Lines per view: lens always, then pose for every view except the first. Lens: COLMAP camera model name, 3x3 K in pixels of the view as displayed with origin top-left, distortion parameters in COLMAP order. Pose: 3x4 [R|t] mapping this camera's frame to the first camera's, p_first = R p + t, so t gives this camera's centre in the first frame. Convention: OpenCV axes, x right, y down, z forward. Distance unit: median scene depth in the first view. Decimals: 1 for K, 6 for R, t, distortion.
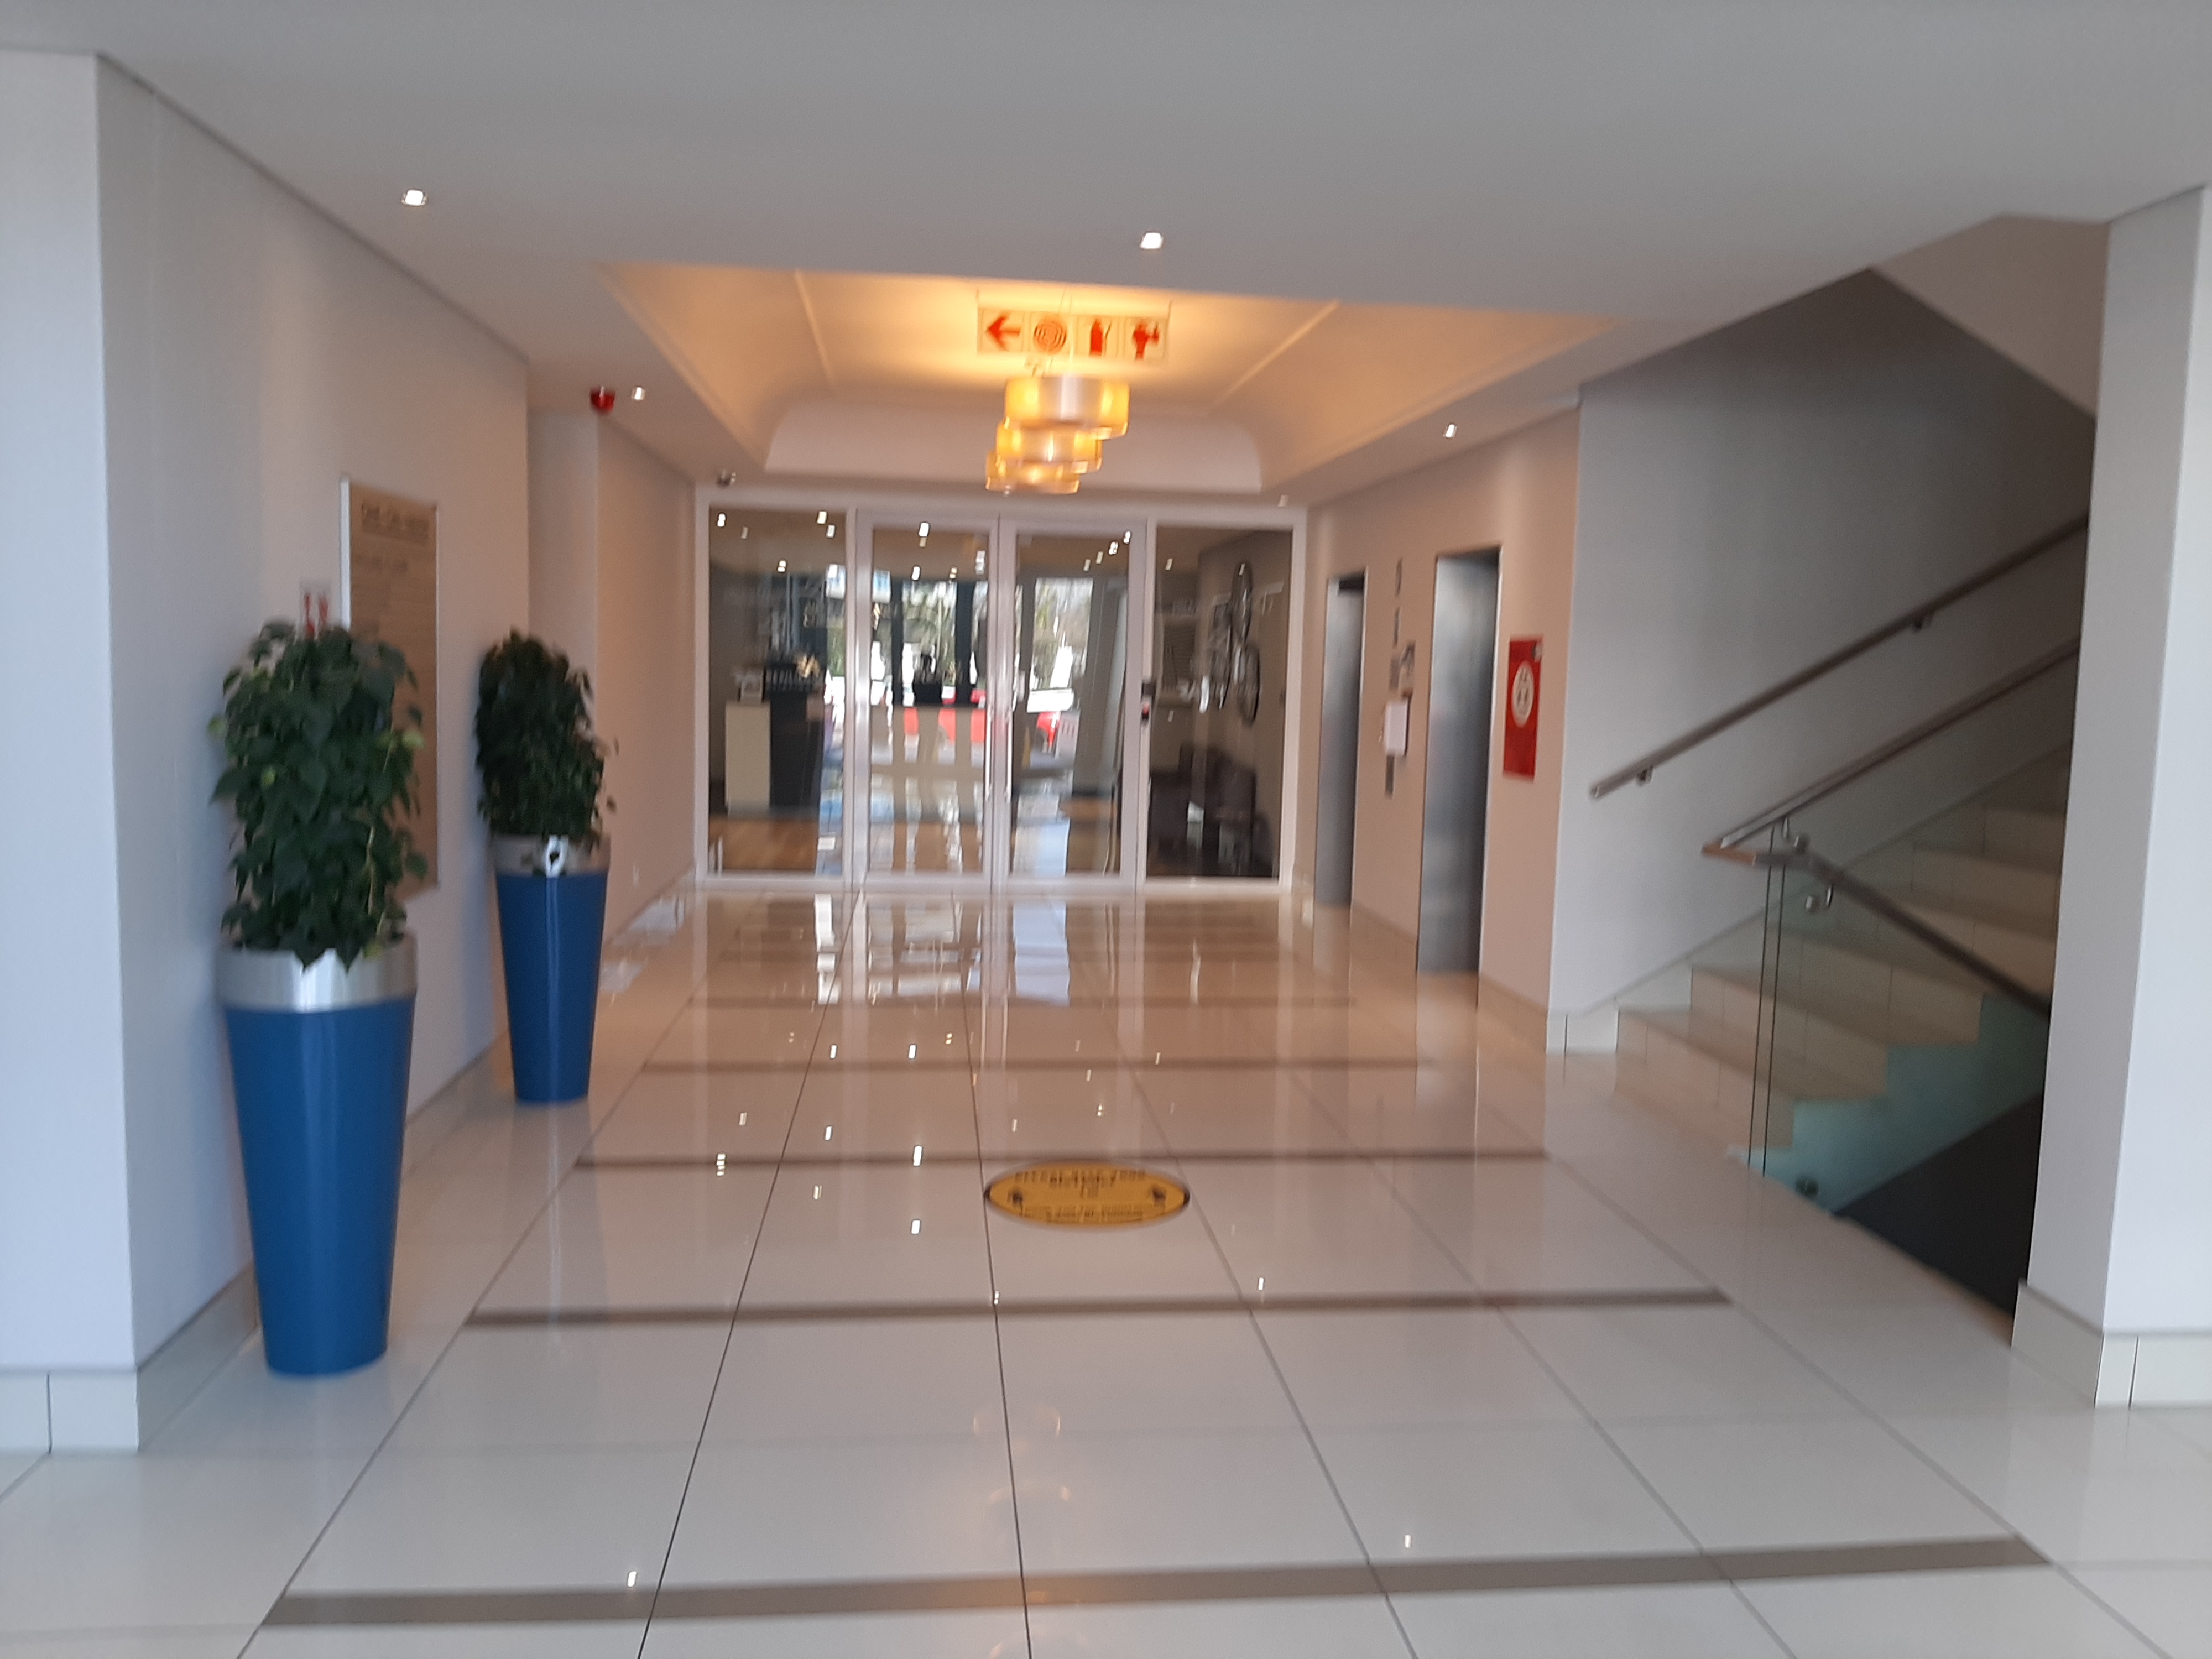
lens RADIAL K [[1709.4, 0, 1106.0], [0, 1709.4, 829.5], [0, 0, 1]] dist [-0.064618, -0.005307]
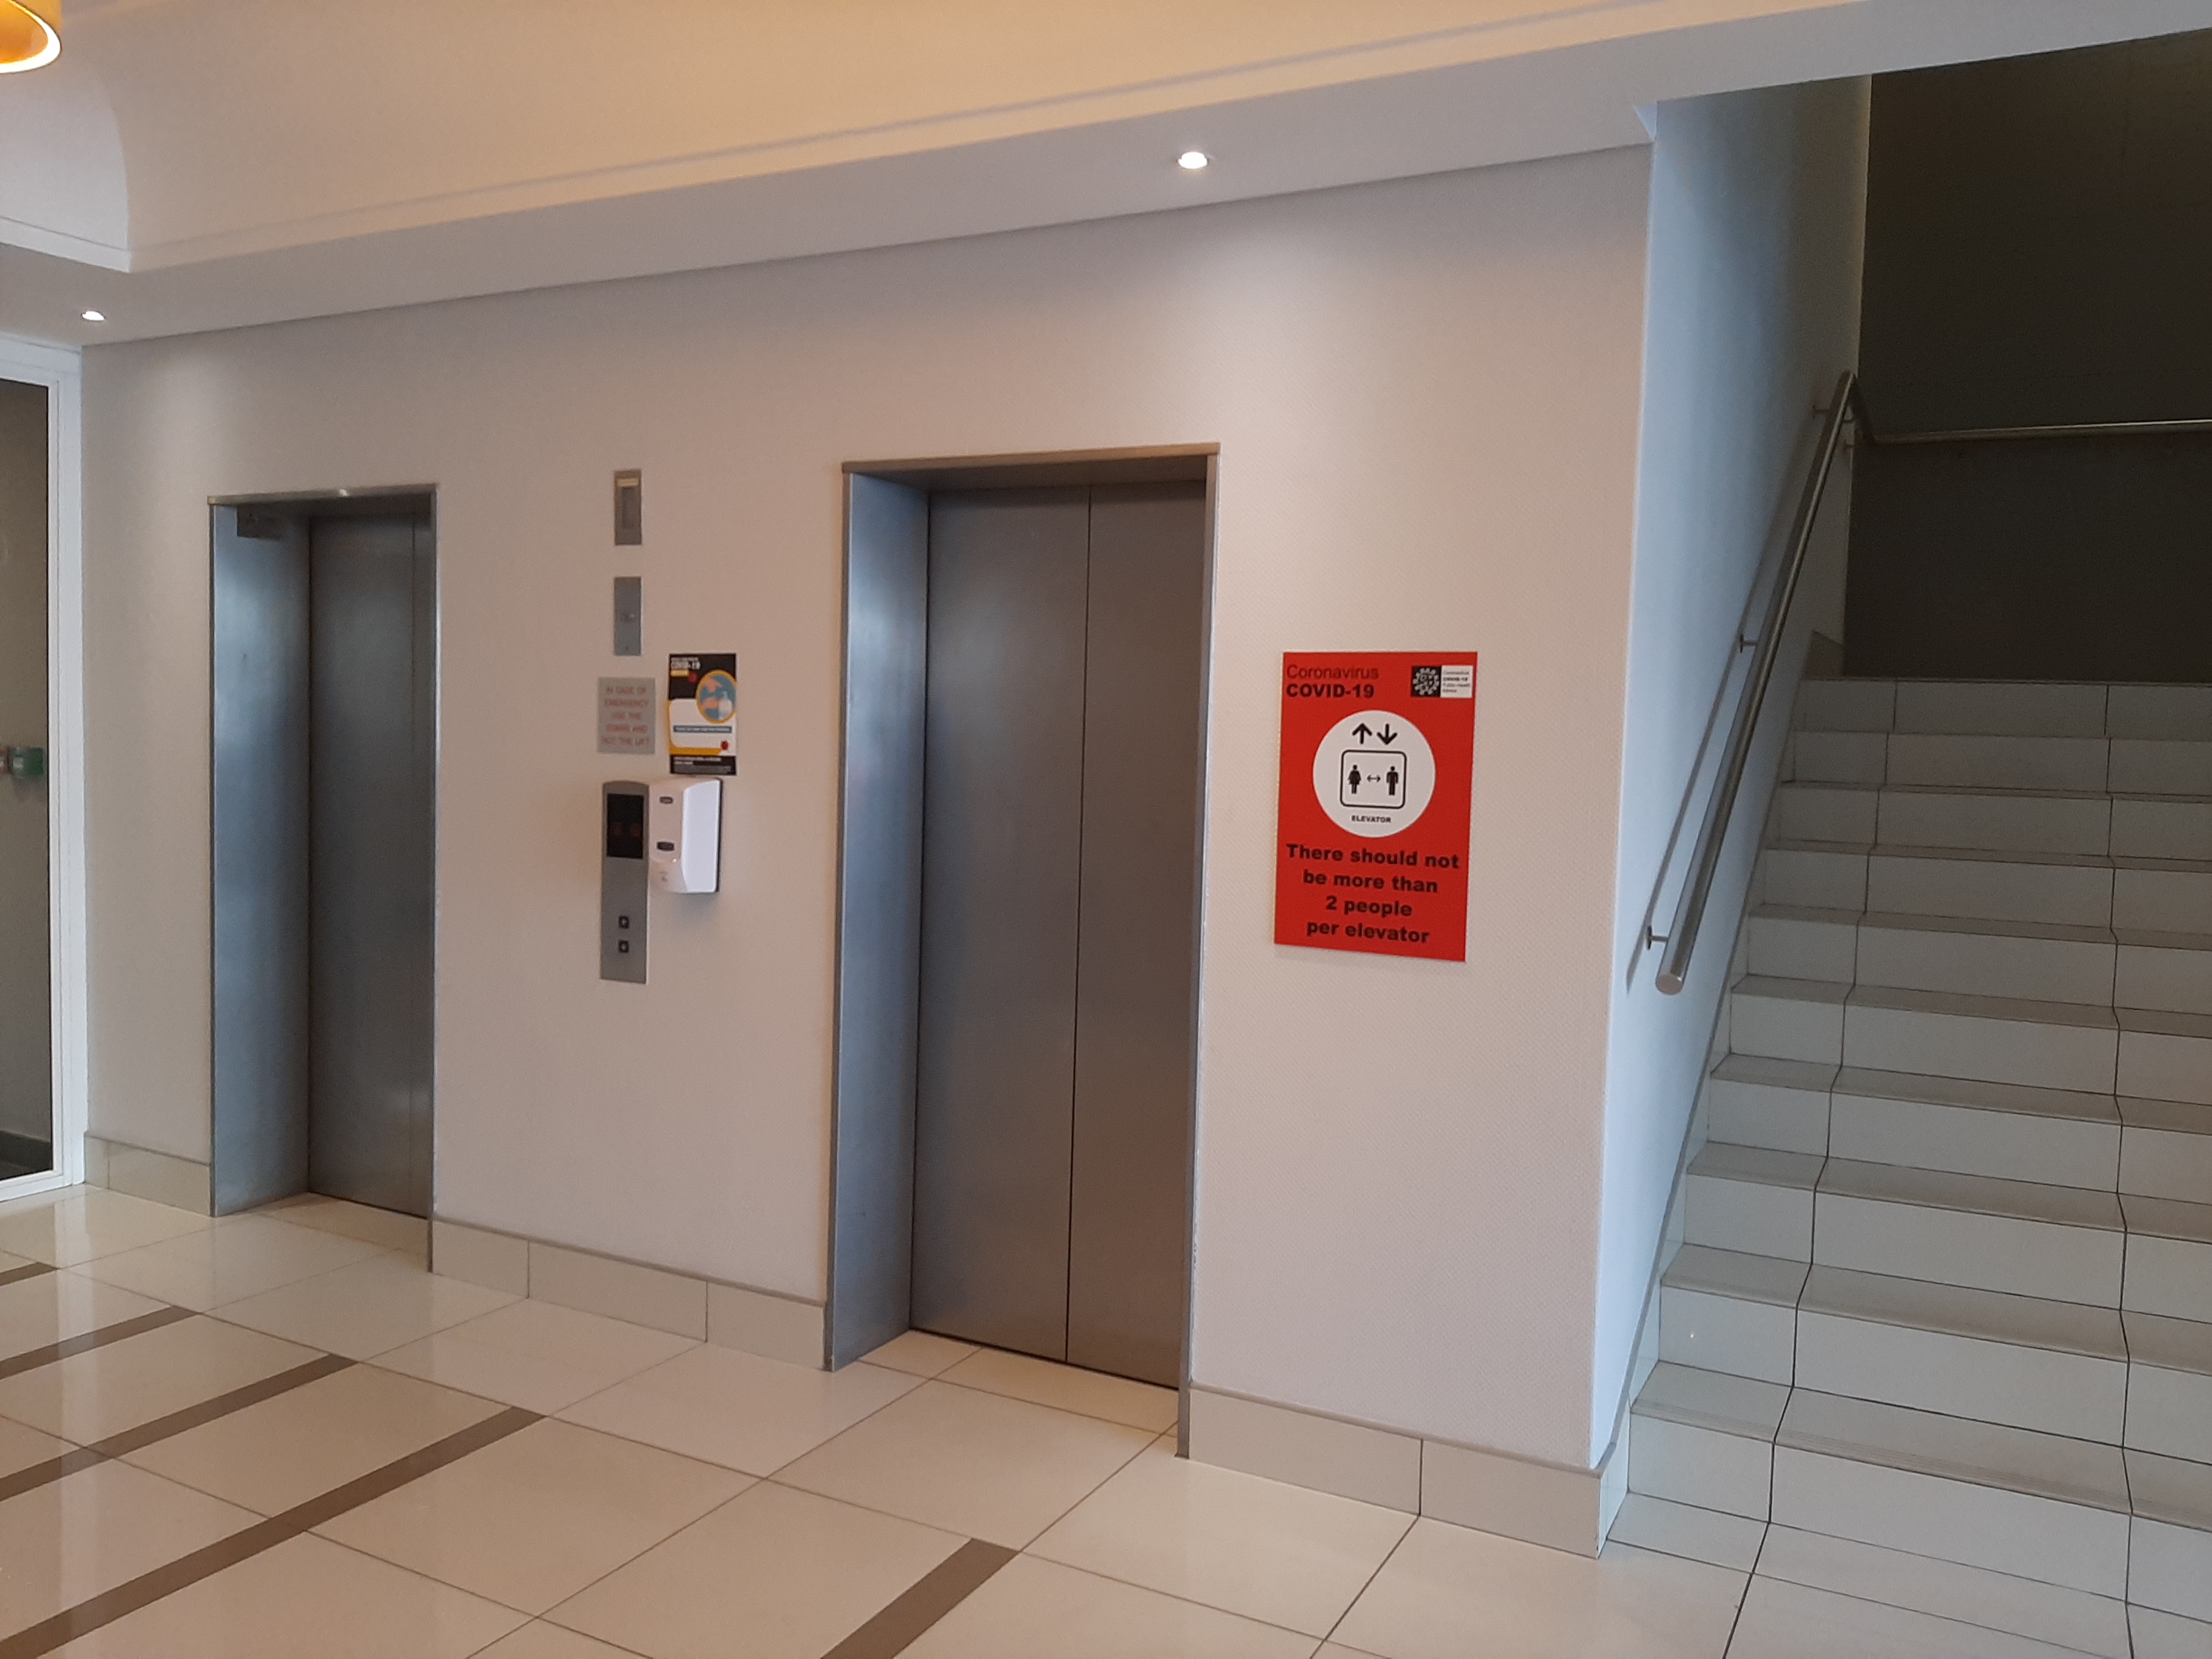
lens RADIAL K [[1709.4, 0, 1106.0], [0, 1709.4, 829.5], [0, 0, 1]] dist [-0.064618, -0.005307]
pose [[0.544845, -0.065224, 0.835996, -0.172082], [0.068914, 0.997081, 0.032878, -0.081749], [-0.835700, 0.039698, 0.547749, 0.782739]]
